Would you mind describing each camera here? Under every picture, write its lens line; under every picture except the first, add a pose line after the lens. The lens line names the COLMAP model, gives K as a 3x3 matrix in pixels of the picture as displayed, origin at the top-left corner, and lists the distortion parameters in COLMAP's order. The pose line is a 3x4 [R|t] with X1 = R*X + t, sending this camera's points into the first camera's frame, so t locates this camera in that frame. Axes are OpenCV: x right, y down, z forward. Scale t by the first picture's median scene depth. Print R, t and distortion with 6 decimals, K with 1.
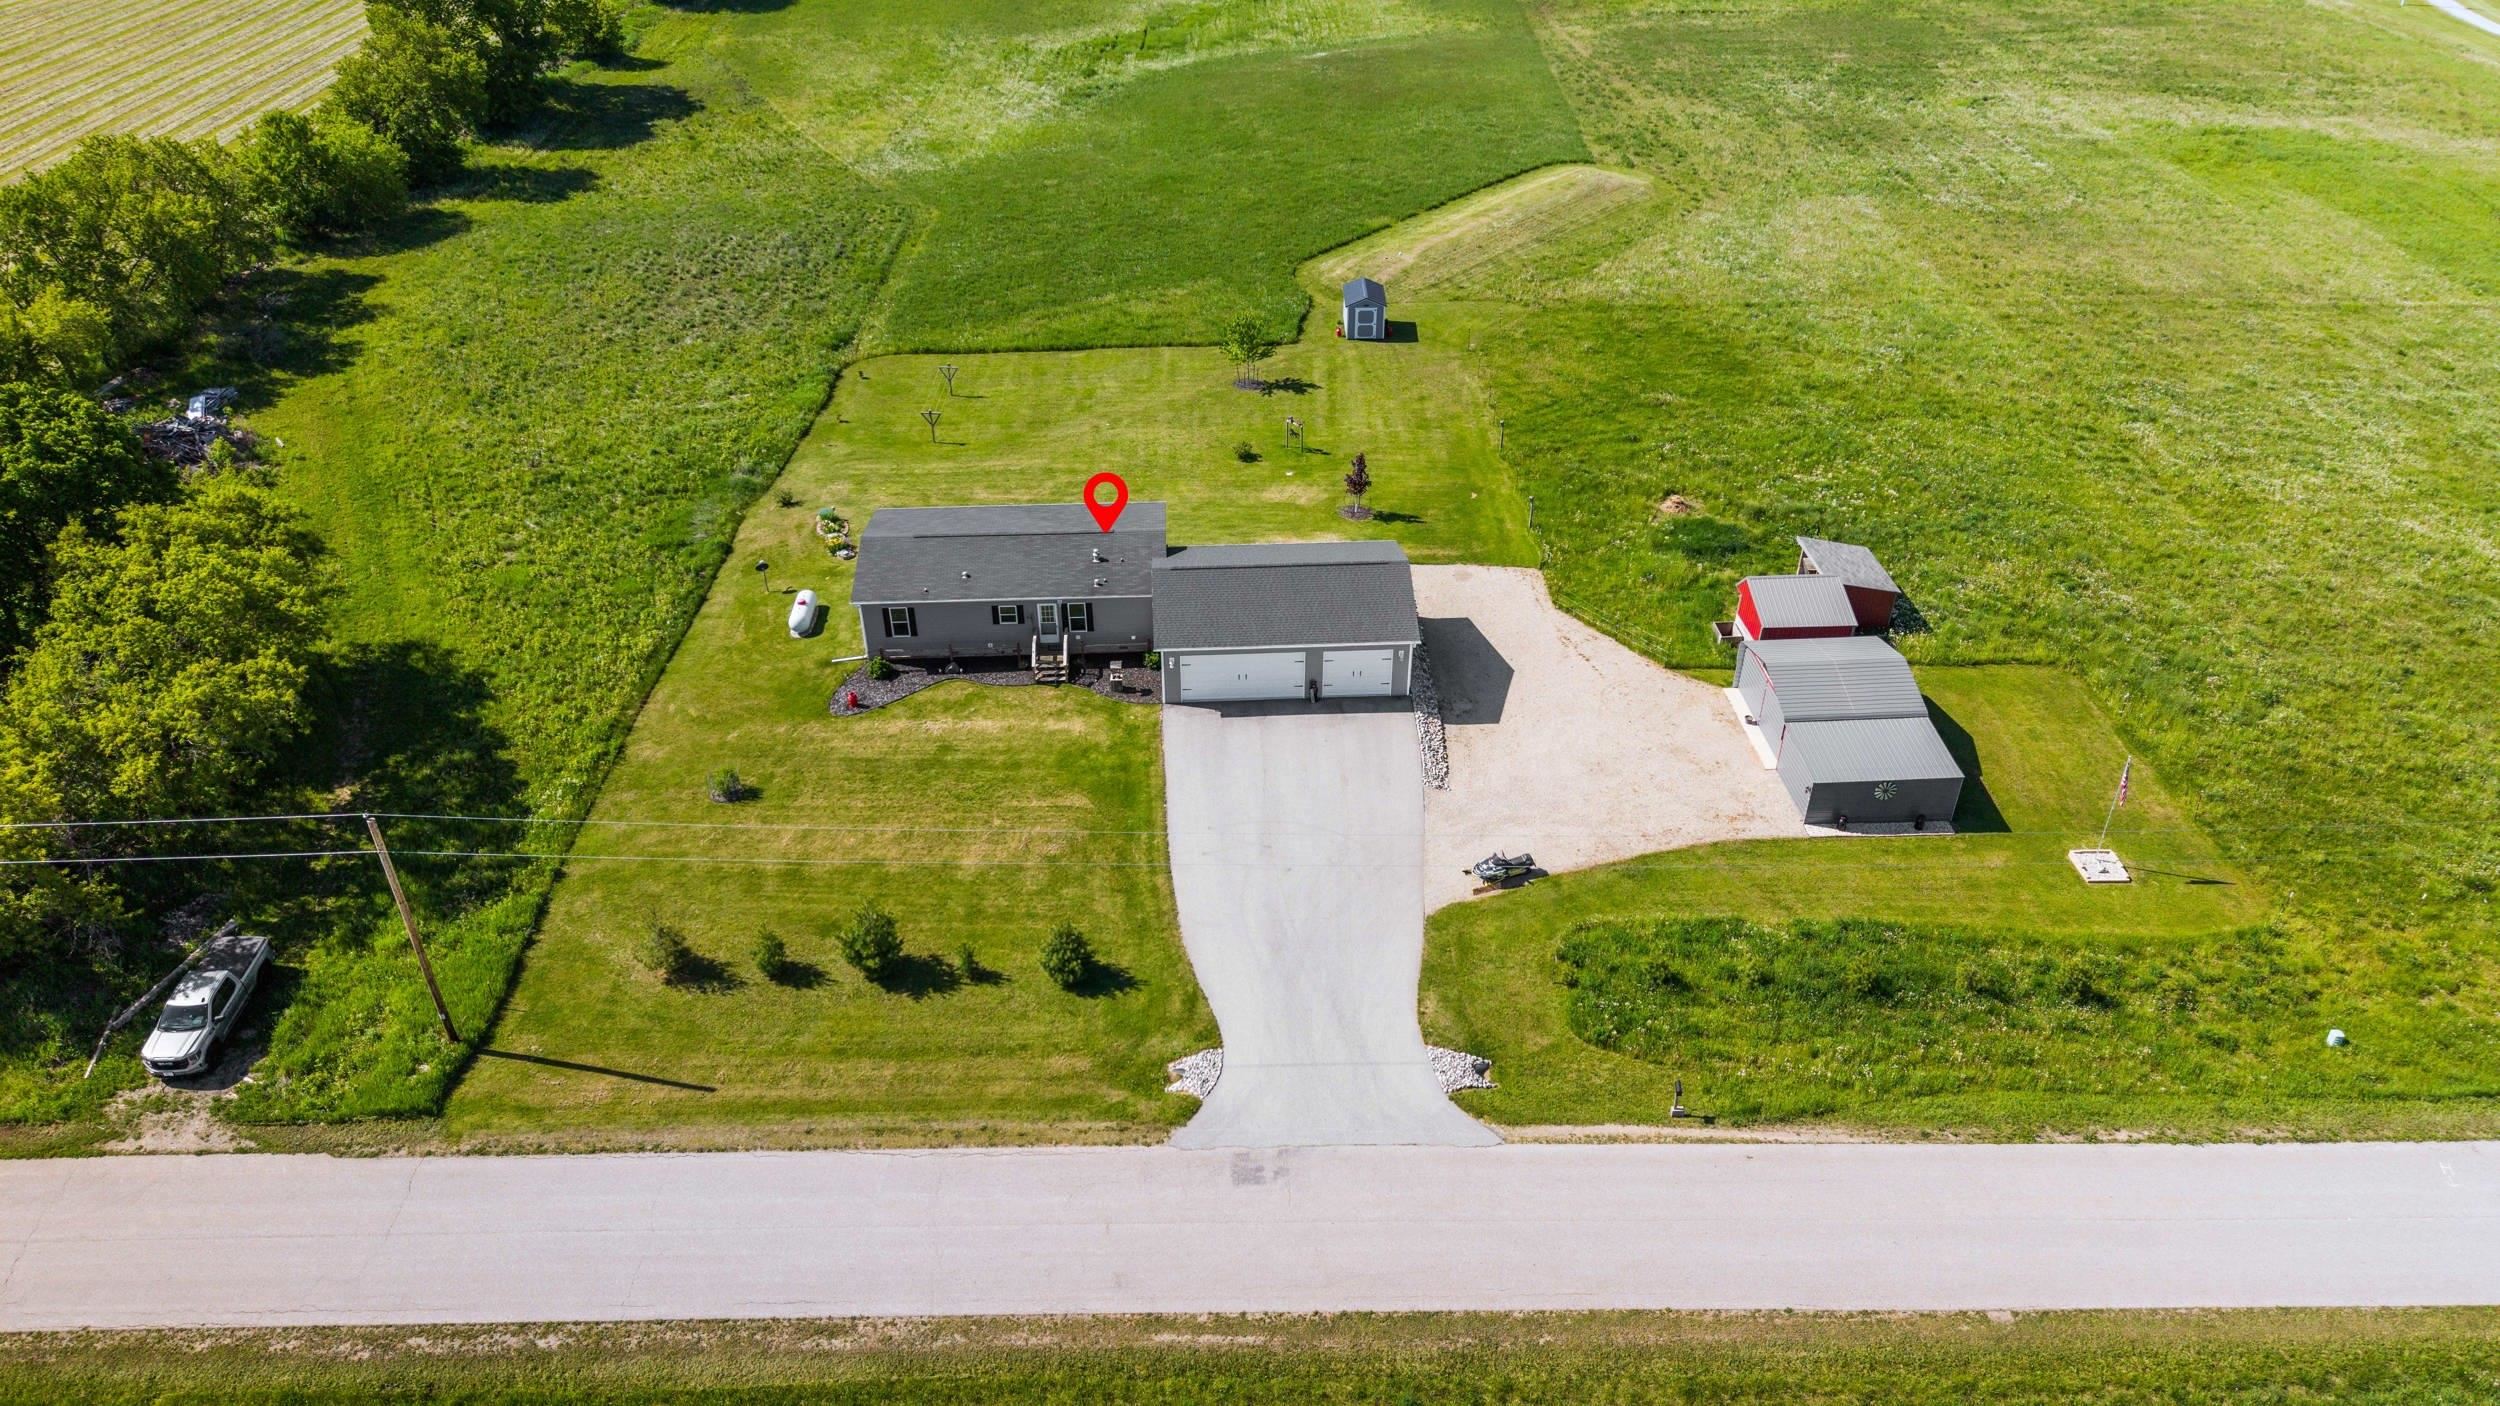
lens RADIAL K [[1673.6, 0, 1266.3], [0, 1673.6, 697.0], [0, 0, 1]] dist [0.045537, -0.057401]
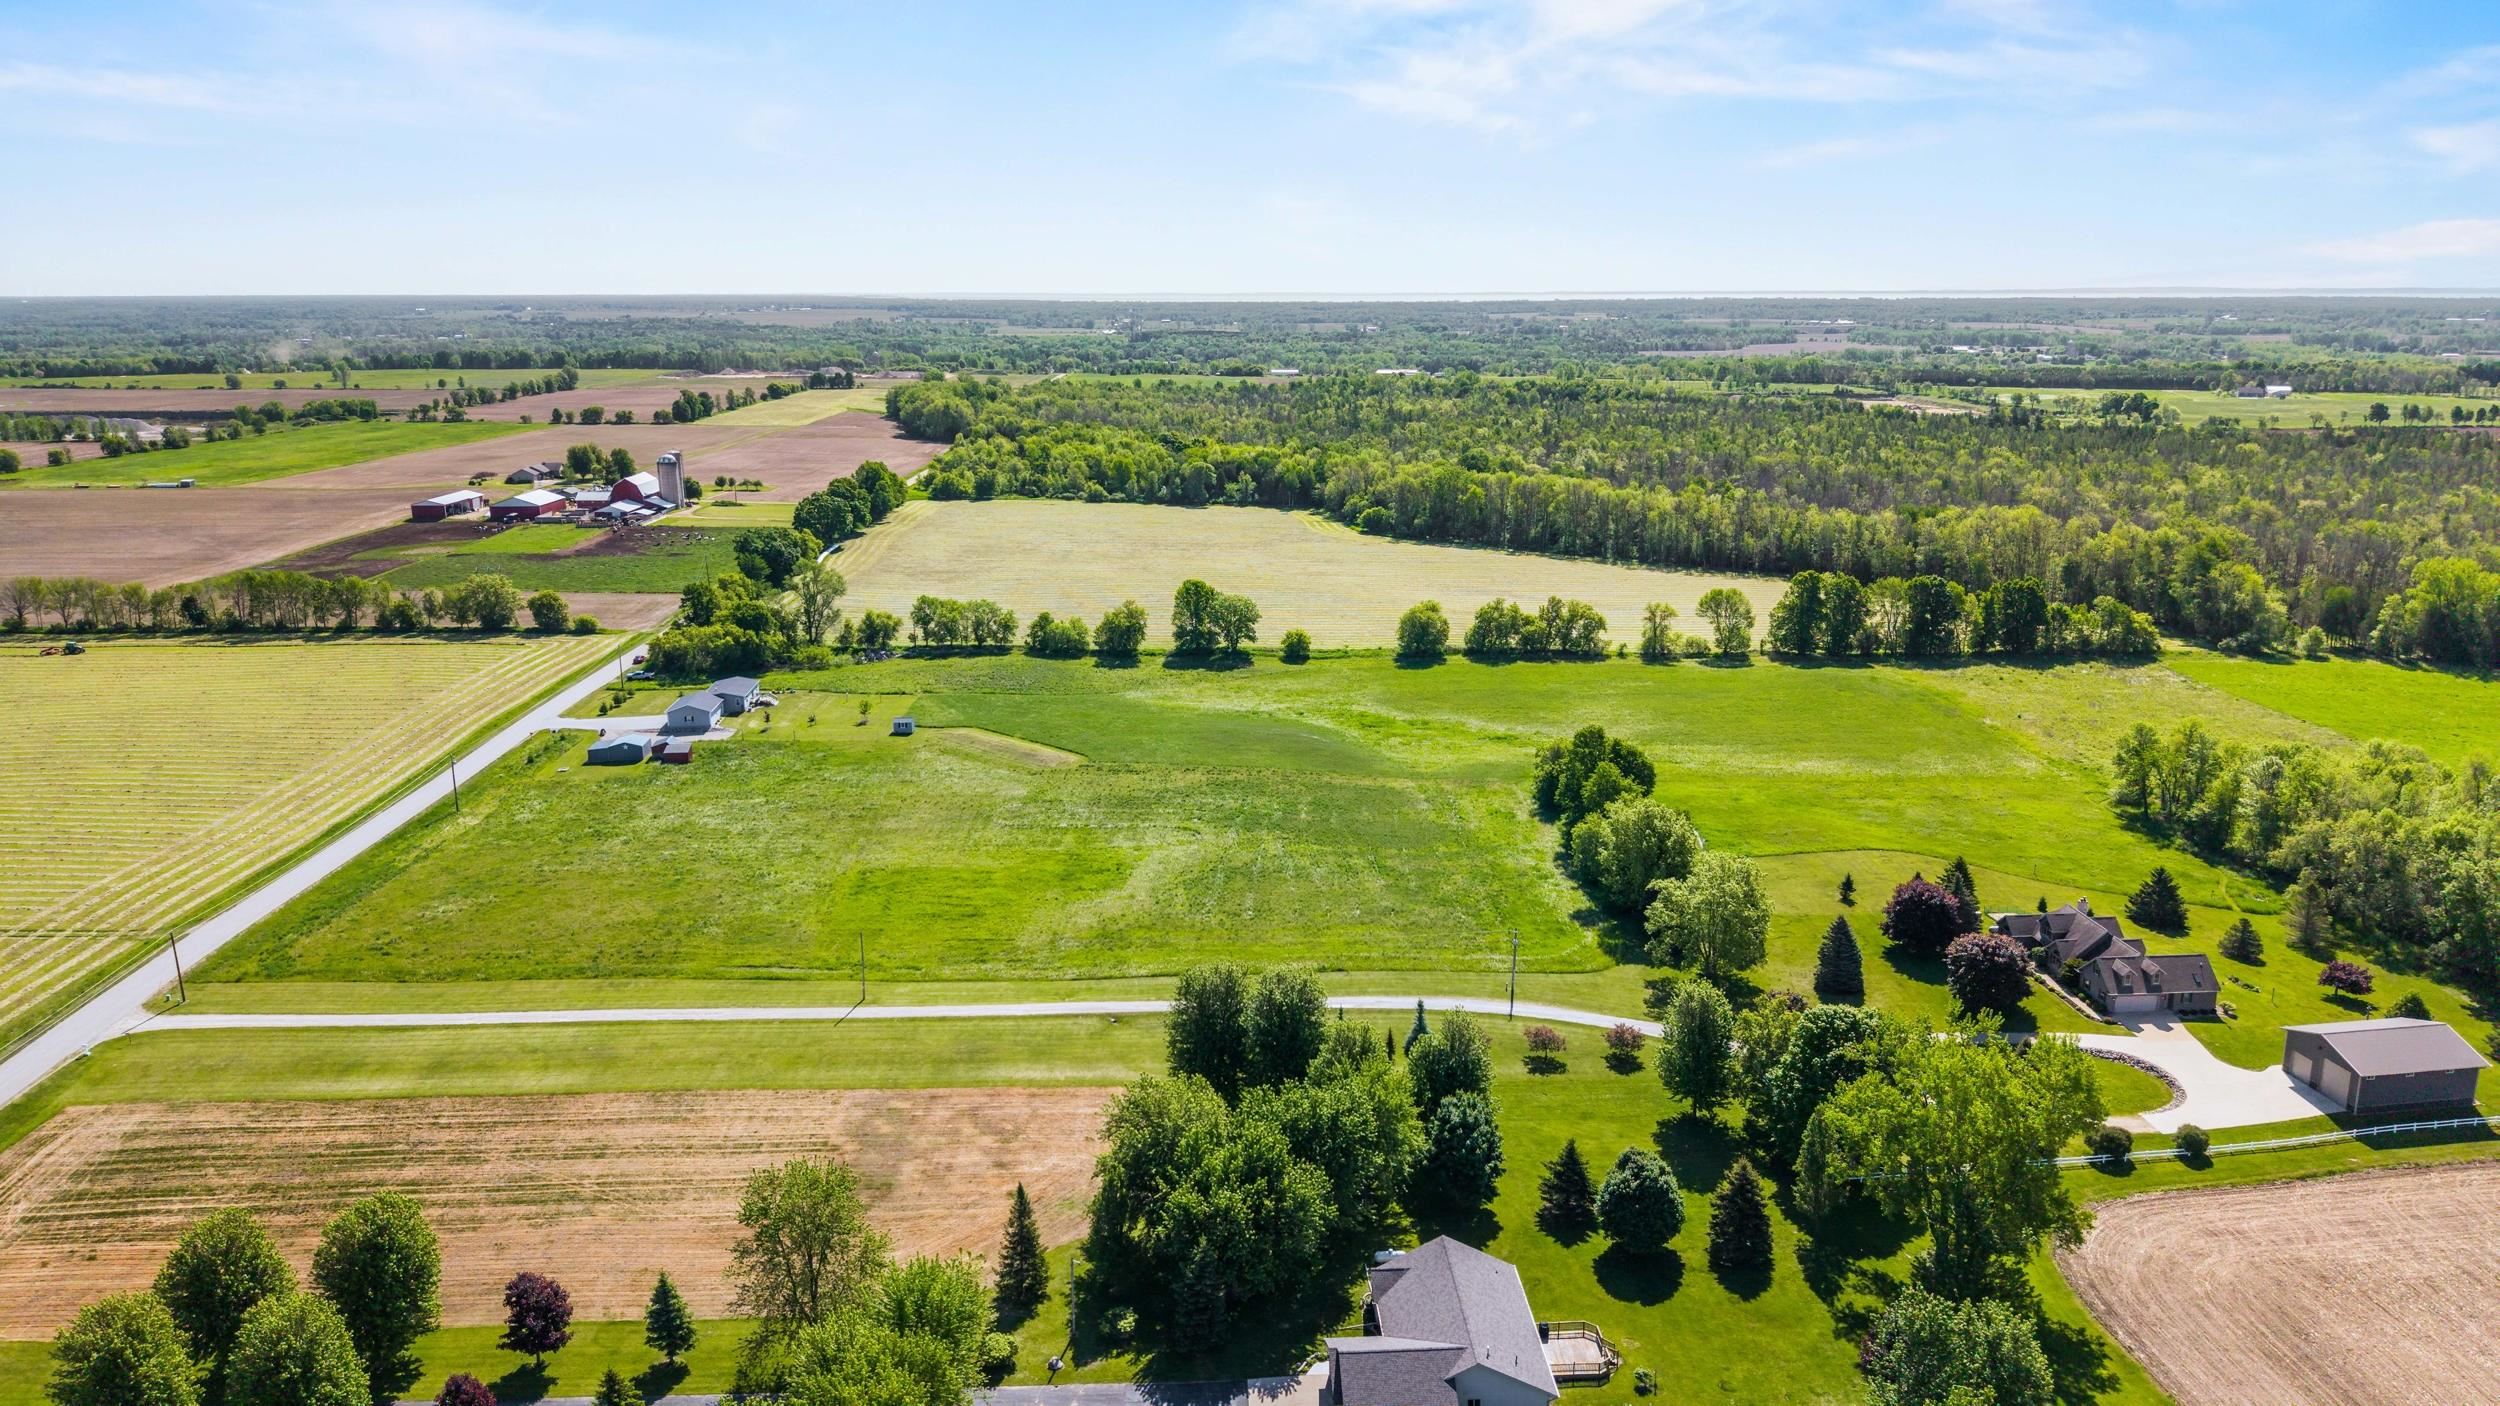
lens RADIAL K [[1673.6, 0, 1266.3], [0, 1673.6, 697.0], [0, 0, 1]] dist [0.045537, -0.057401]
pose [[0.040723, 0.248611, -0.967747, 4.412965], [-0.562124, 0.806436, 0.183516, -1.767535], [0.826050, 0.536520, 0.172591, 1.474554]]
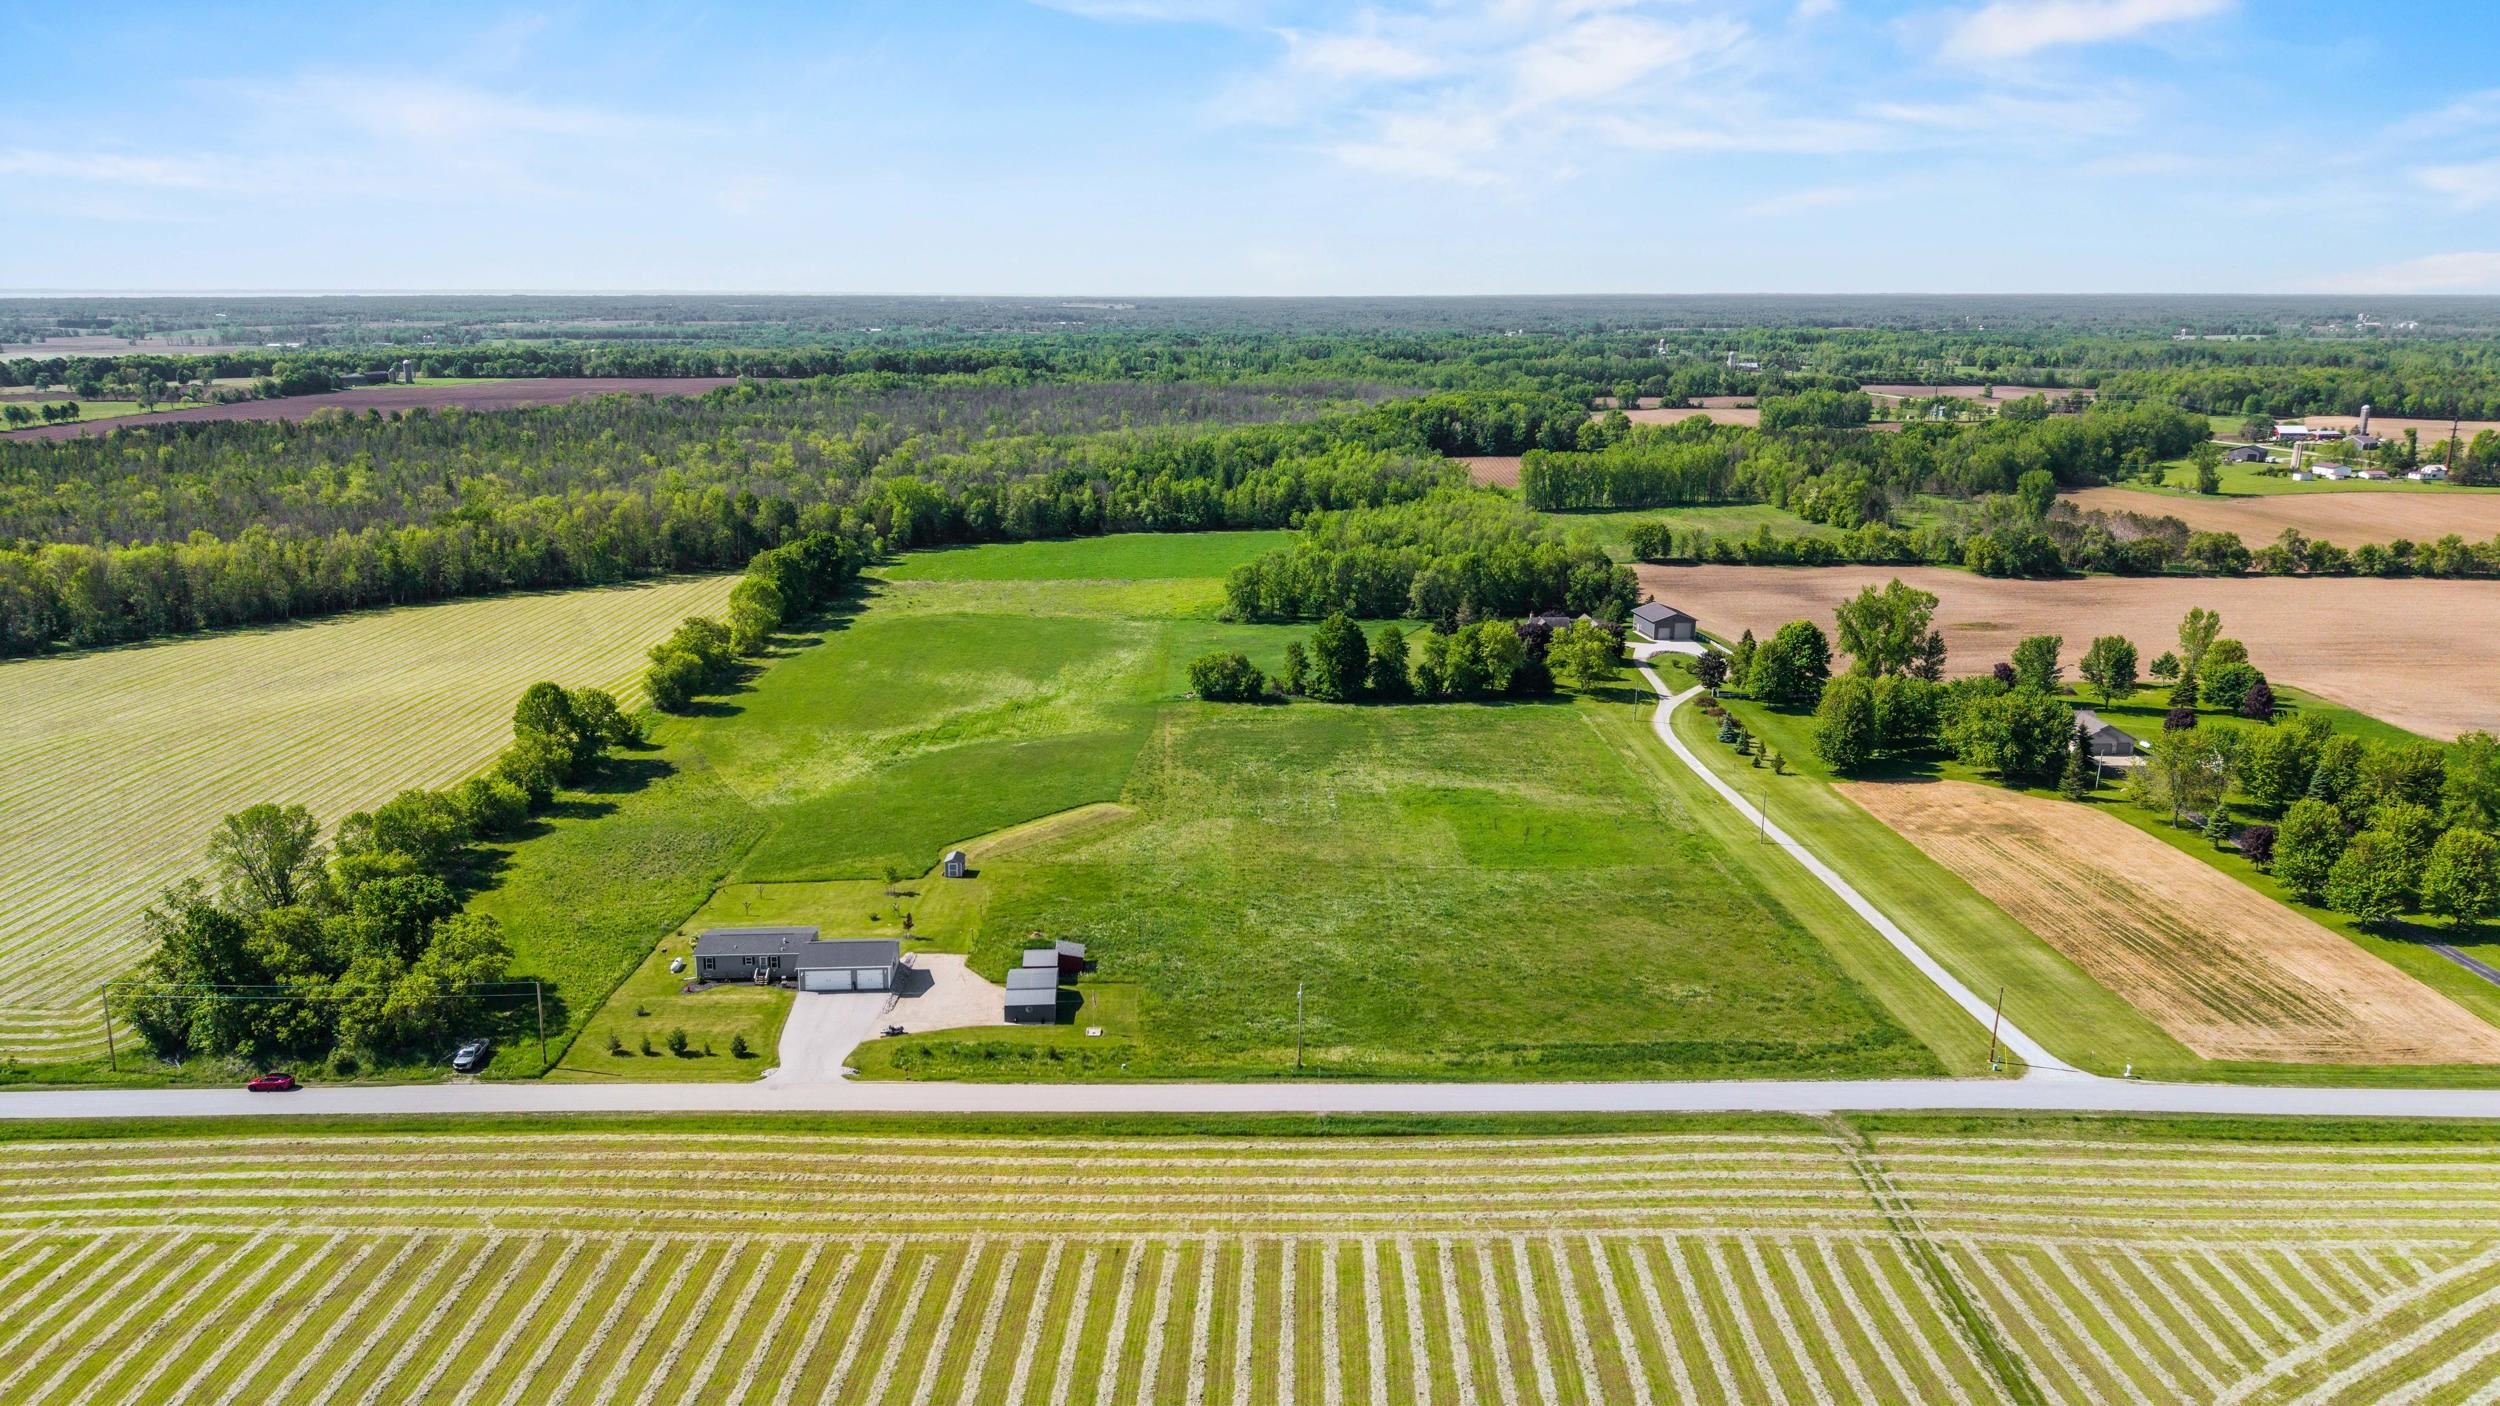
lens RADIAL K [[1673.3, 0, 1264.3], [0, 1673.3, 652.2], [0, 0, 1]] dist [0.052593, -0.164225]
pose [[0.999919, 0.006401, 0.010989, 0.663772], [-0.001751, 0.925159, -0.379575, 0.531794], [-0.012596, 0.379525, 0.925096, -1.773764]]
